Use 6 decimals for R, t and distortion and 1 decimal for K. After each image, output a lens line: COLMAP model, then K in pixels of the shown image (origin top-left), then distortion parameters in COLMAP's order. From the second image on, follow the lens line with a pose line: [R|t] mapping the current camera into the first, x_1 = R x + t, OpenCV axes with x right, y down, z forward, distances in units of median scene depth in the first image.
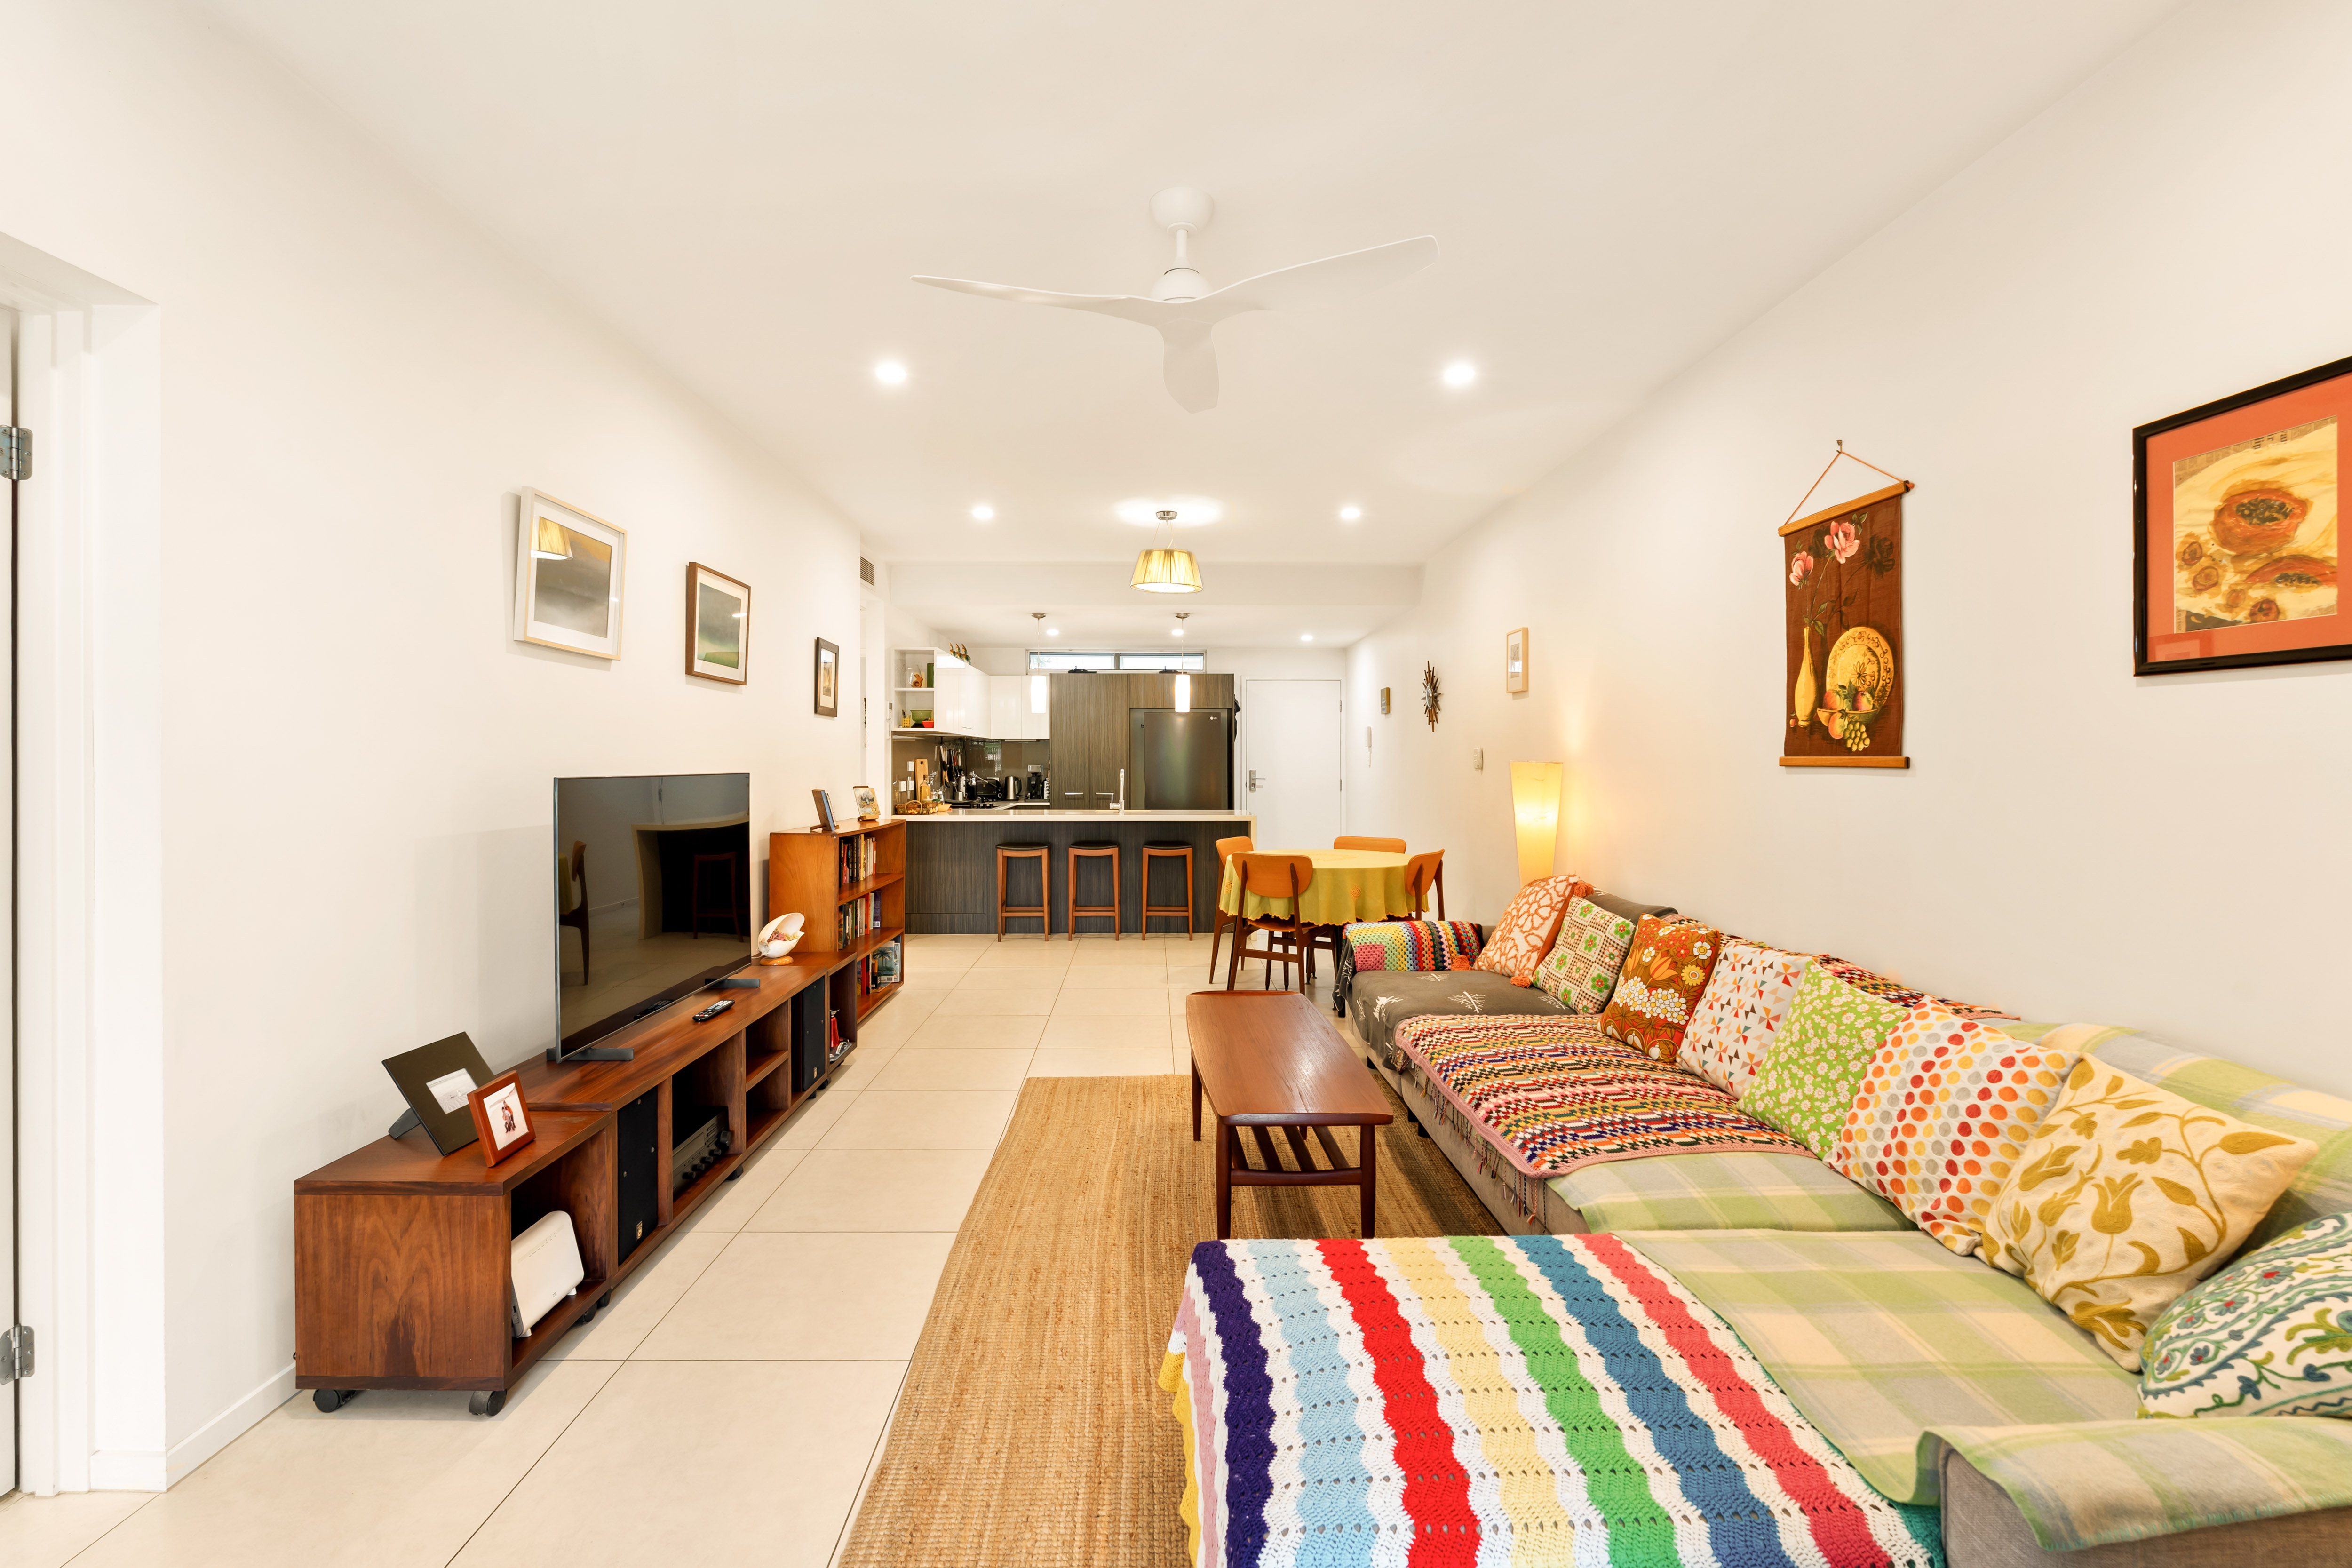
lens RADIAL K [[1048.0, 0, 1188.5], [0, 1048.0, 768.2], [0, 0, 1]] dist [-0.002723, -0.000470]
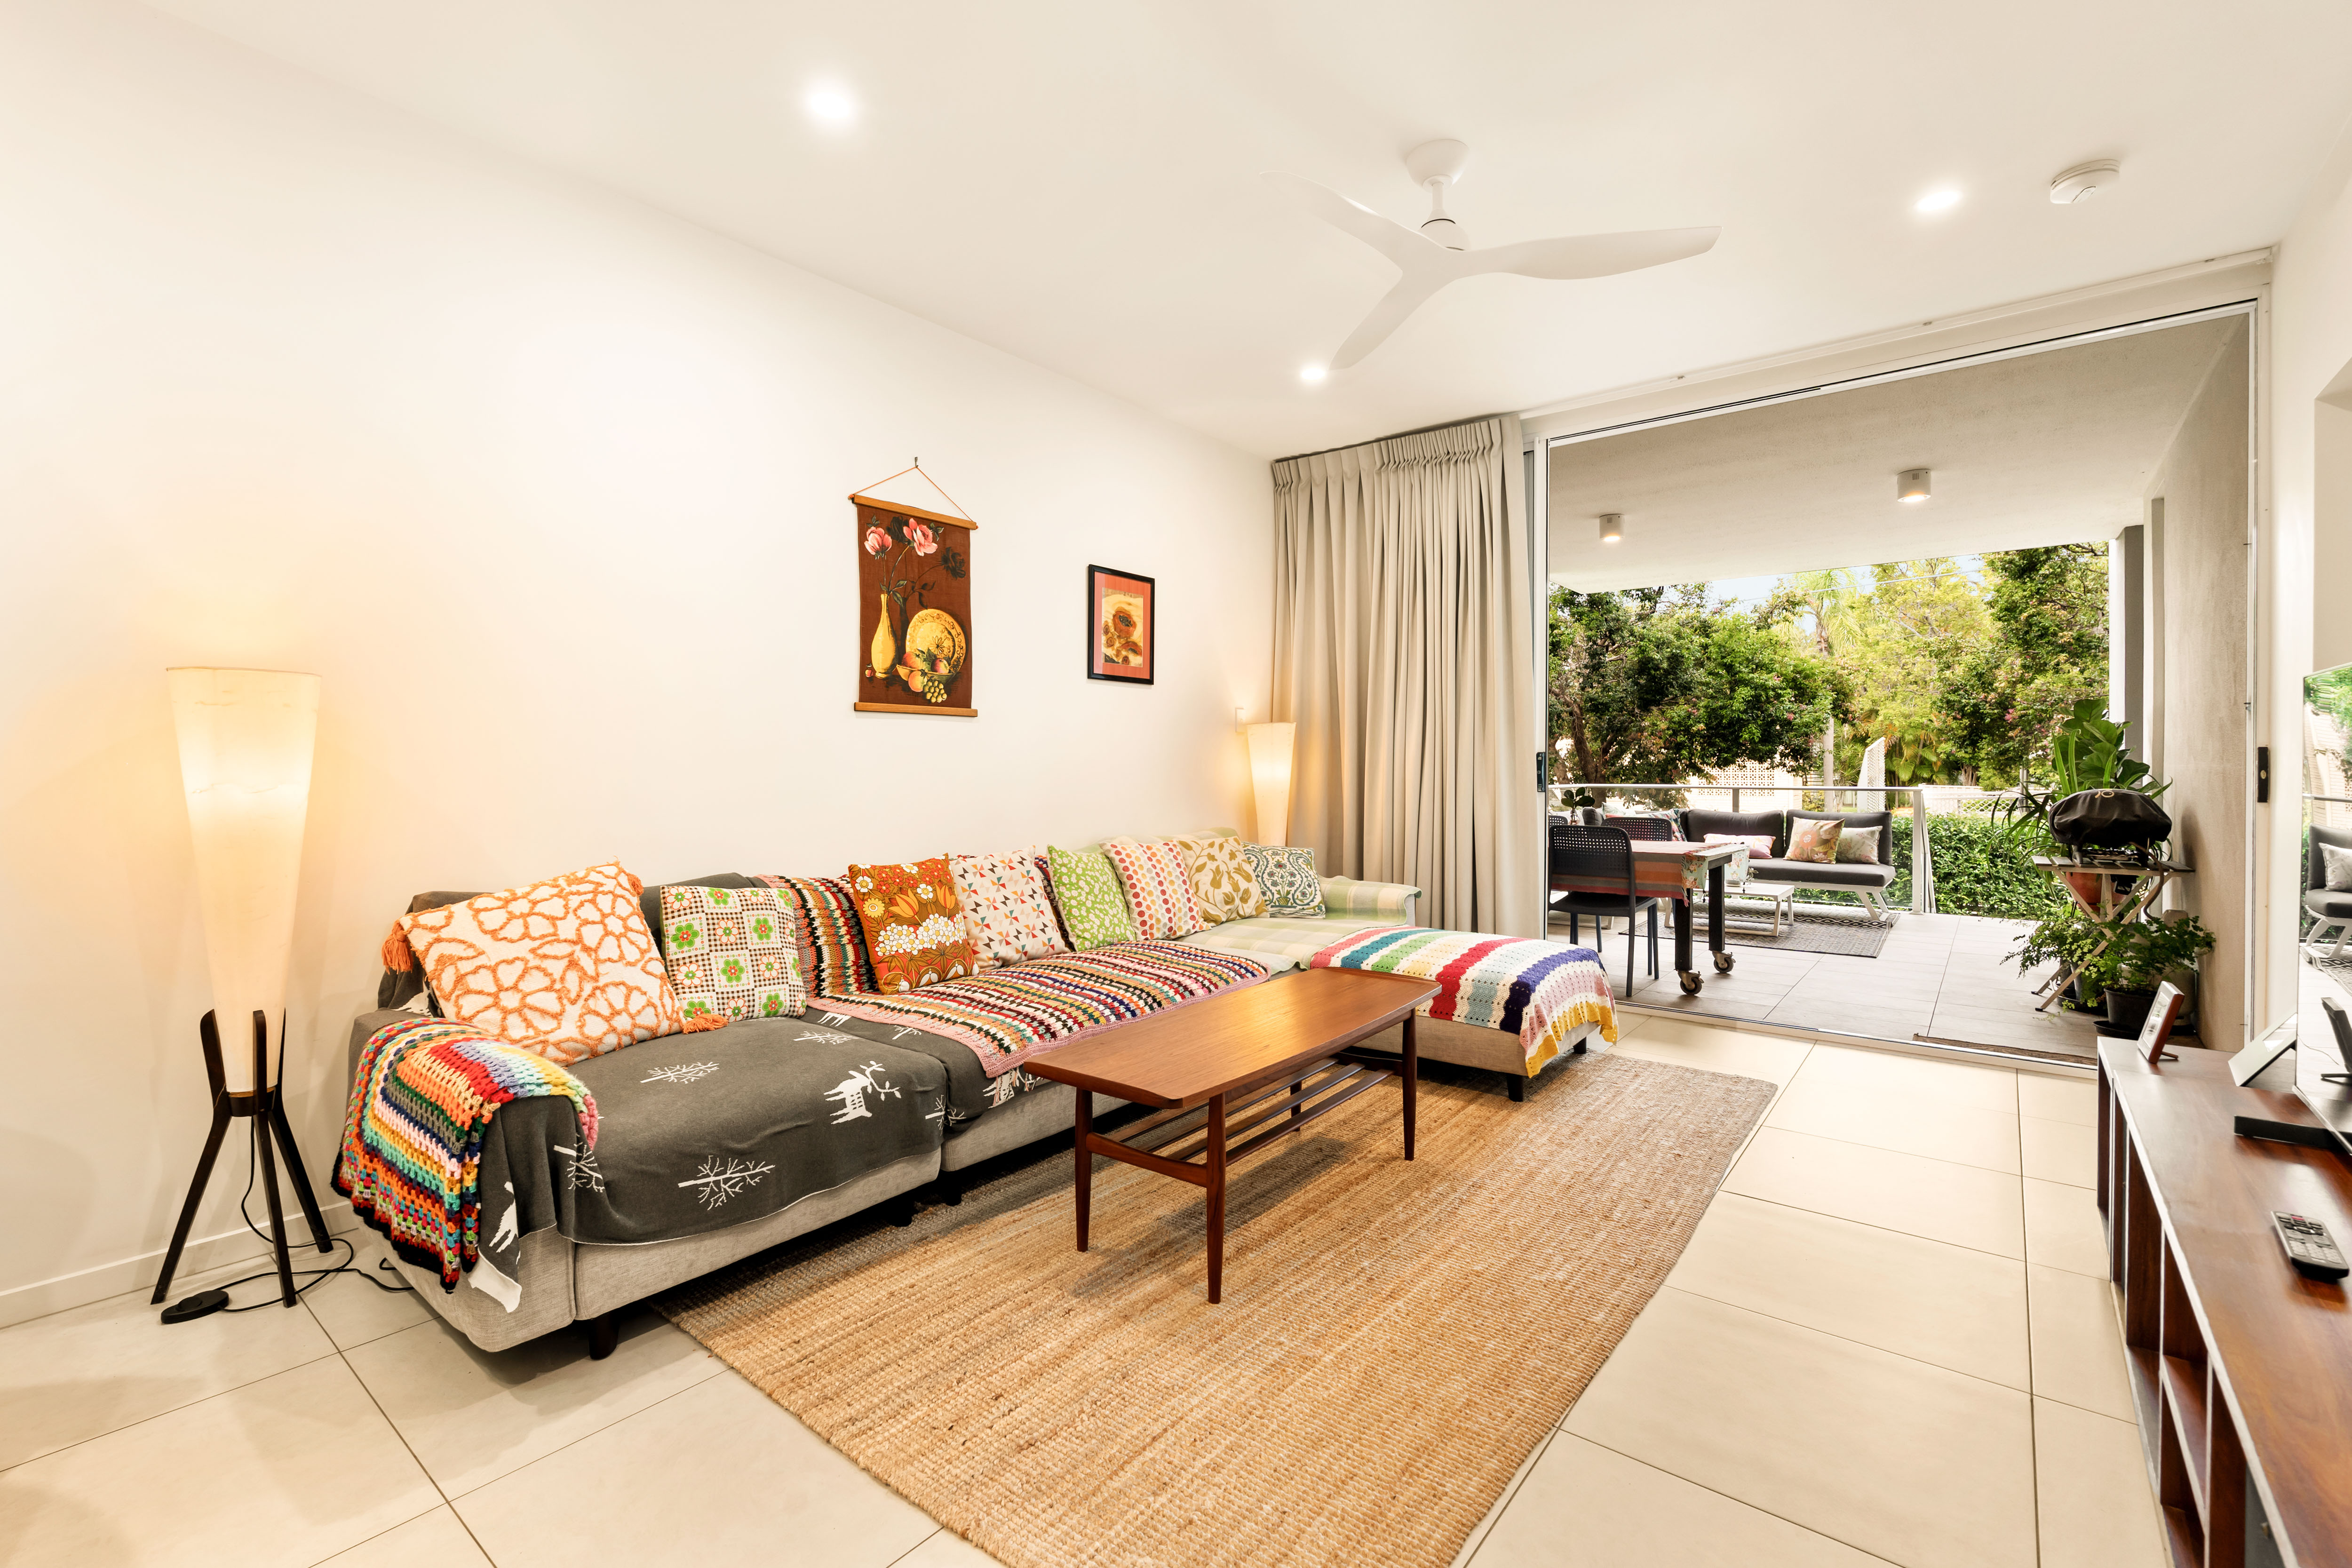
lens RADIAL K [[1026.3, 0, 1157.0], [0, 1026.3, 779.0], [0, 0, 1]] dist [-0.003374, -0.000619]
pose [[-0.750598, -0.009588, 0.660690, -0.412488], [0.006143, 0.999750, 0.021488, 0.051597], [-0.660731, 0.020187, -0.750351, 1.704513]]
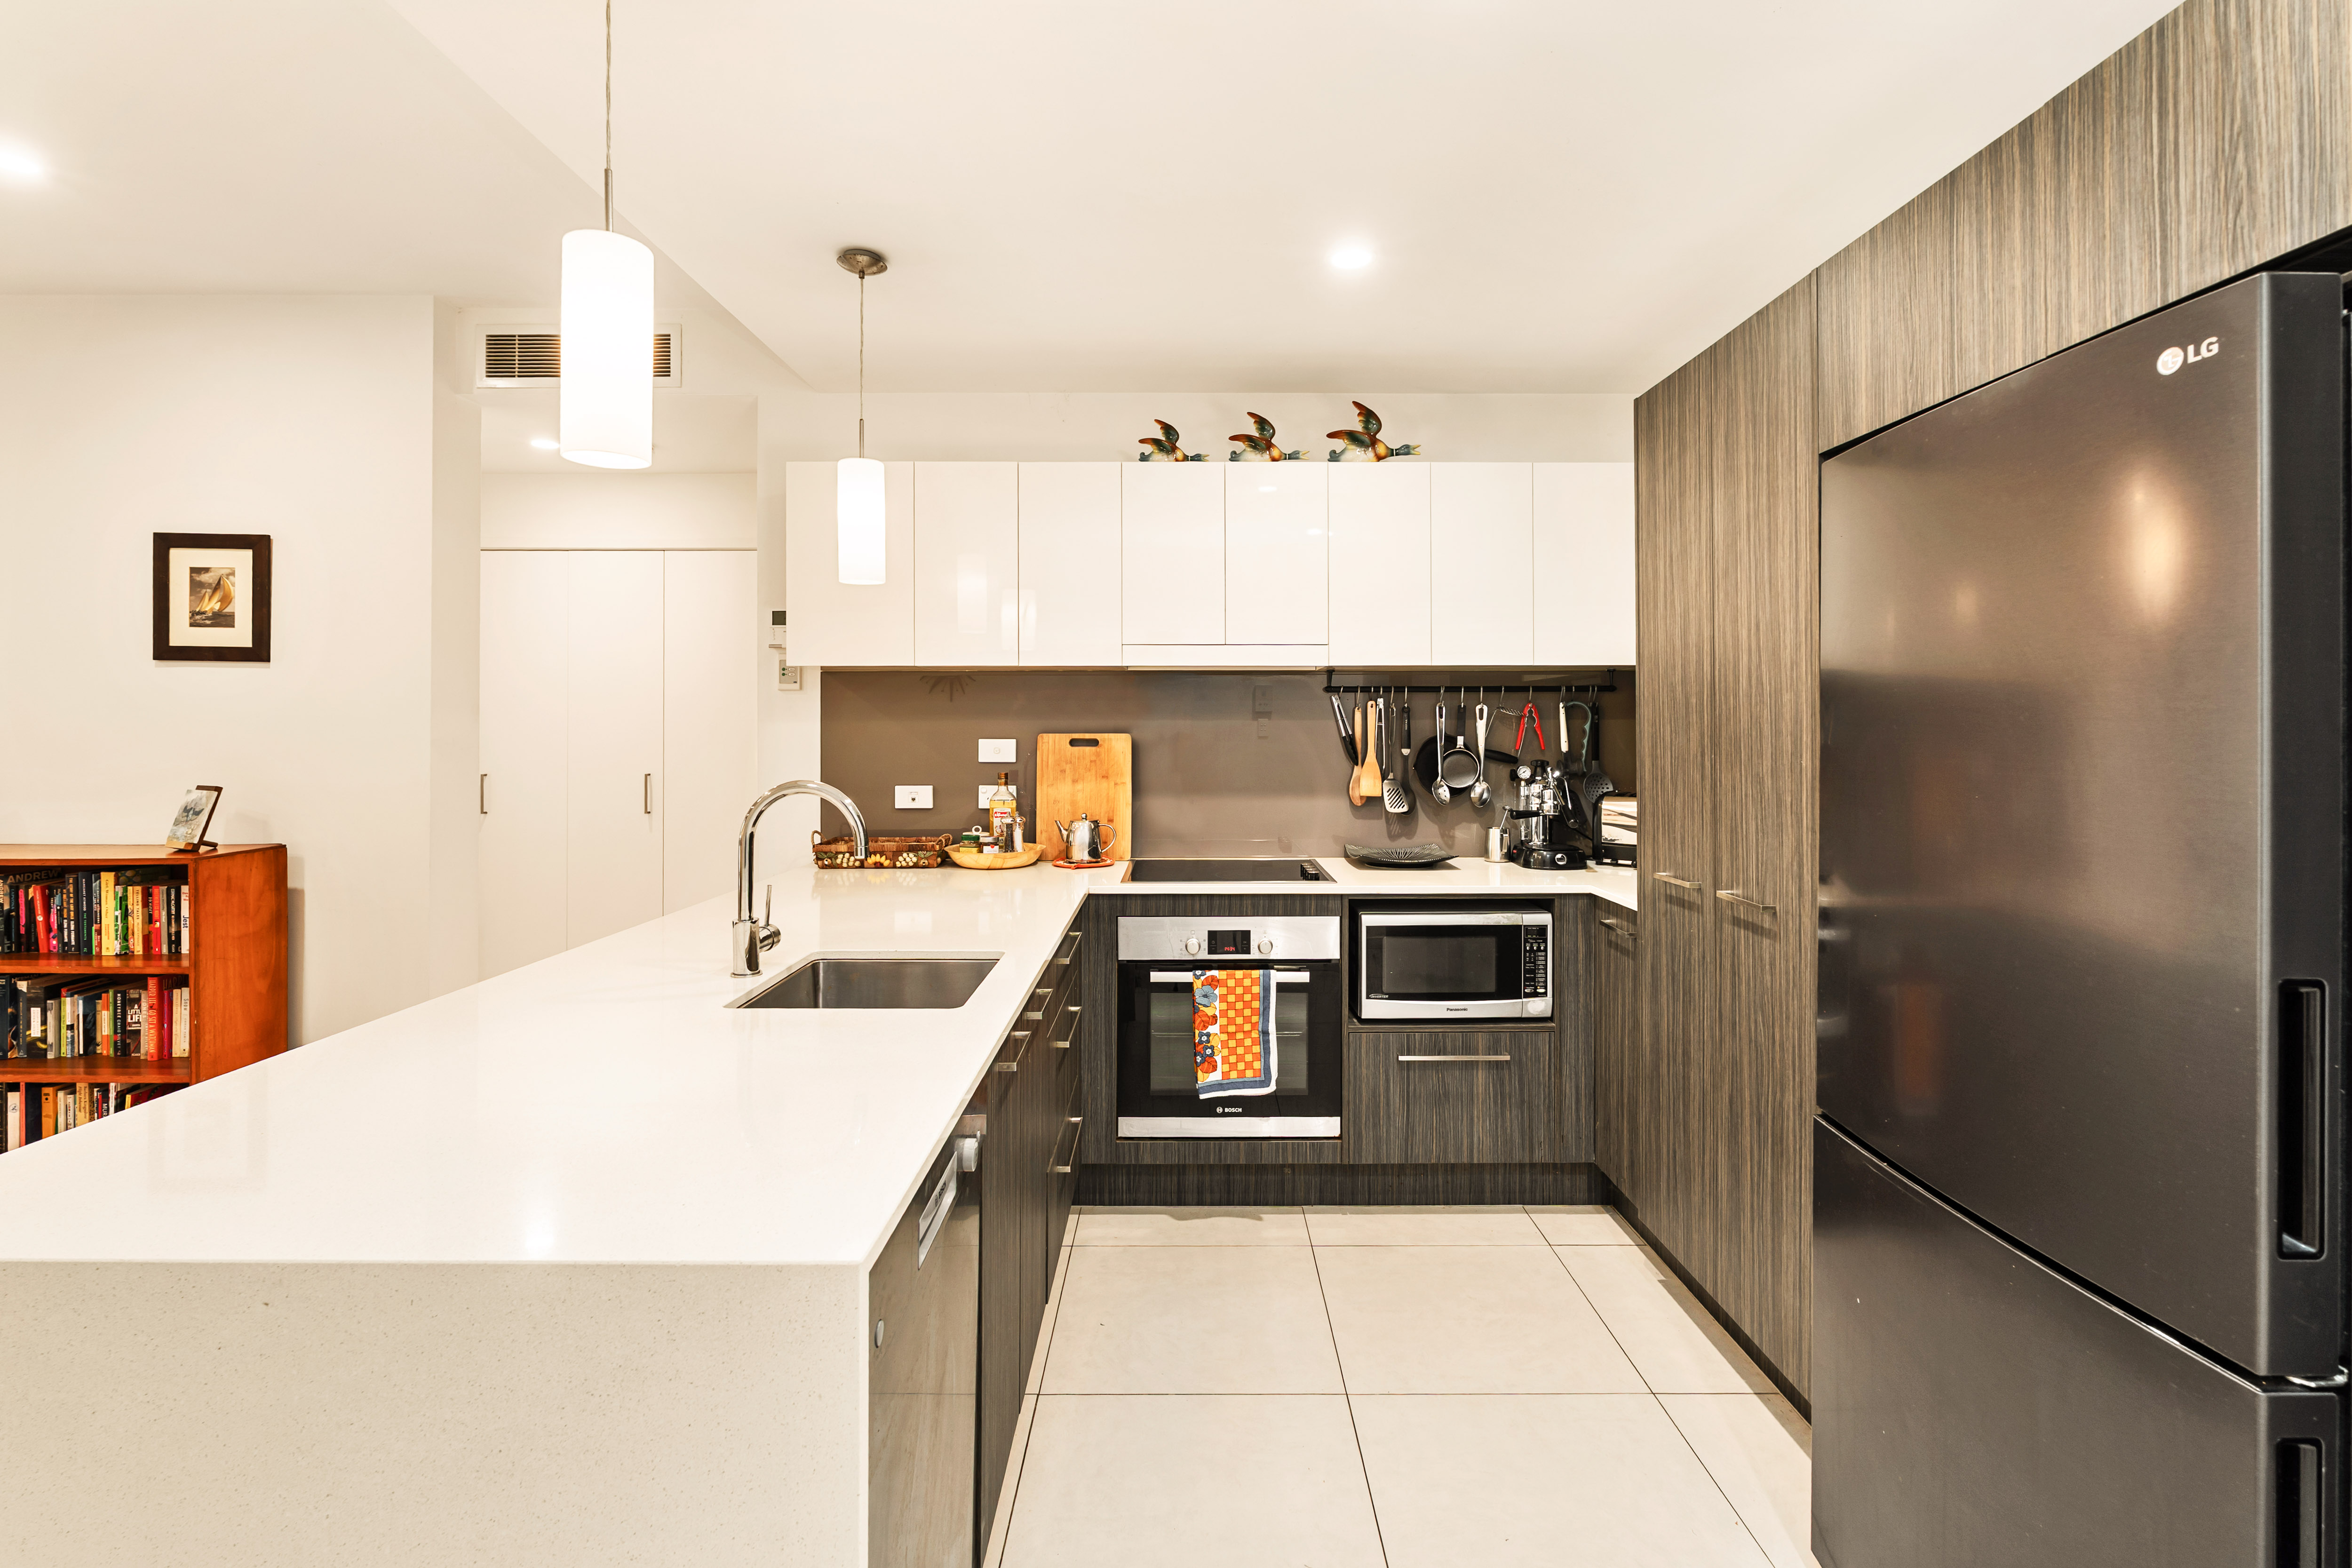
lens RADIAL K [[1073.7, 0, 1184.9], [0, 1073.7, 718.0], [0, 0, 1]] dist [-0.000951, -0.000191]
pose [[-0.036132, -0.006045, -0.999329, 0.421055], [-0.007707, 0.999954, -0.005770, -0.032745], [0.999317, 0.007493, -0.036177, 2.864262]]
